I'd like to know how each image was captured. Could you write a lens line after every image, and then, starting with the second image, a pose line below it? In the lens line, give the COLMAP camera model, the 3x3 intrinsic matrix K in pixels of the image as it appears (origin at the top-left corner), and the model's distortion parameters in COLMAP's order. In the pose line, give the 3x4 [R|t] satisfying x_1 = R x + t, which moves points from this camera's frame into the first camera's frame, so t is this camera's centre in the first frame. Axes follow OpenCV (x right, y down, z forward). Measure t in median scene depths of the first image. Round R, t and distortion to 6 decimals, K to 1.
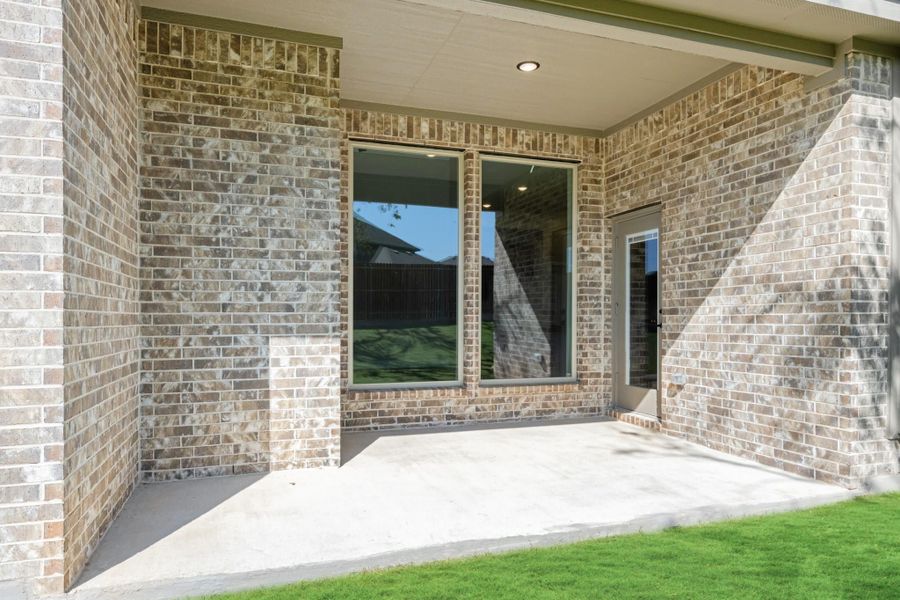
lens RADIAL K [[584.7, 0, 452.2], [0, 584.7, 319.4], [0, 0, 1]] dist [-0.001799, 0.000365]
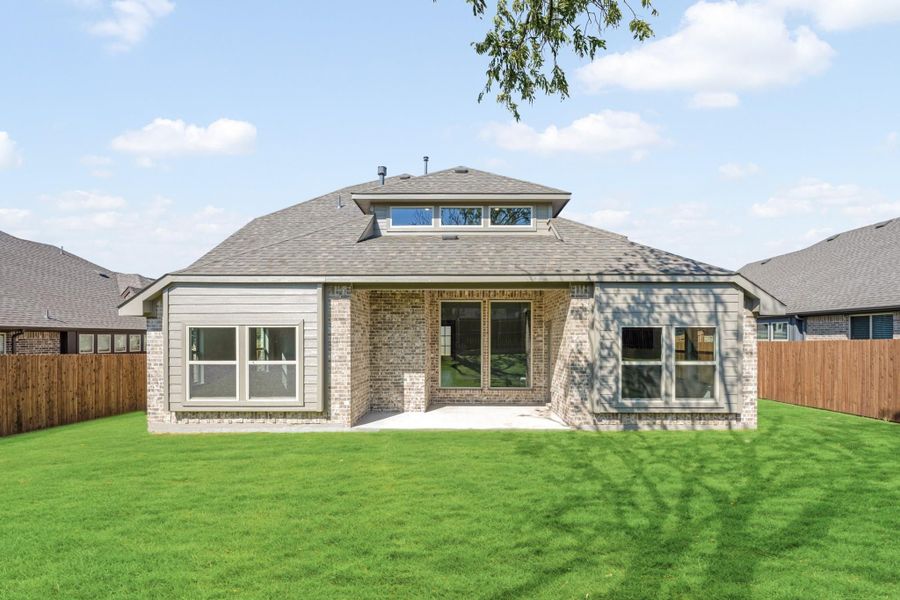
lens RADIAL K [[396.0, 0, 451.3], [0, 396.0, 344.6], [0, 0, 1]] dist [-0.000755, -0.000063]
pose [[0.939857, 0.004066, -0.341545, 0.726442], [-0.001078, 0.999959, 0.008938, -0.150526], [0.341568, -0.008032, 0.939823, -1.054005]]
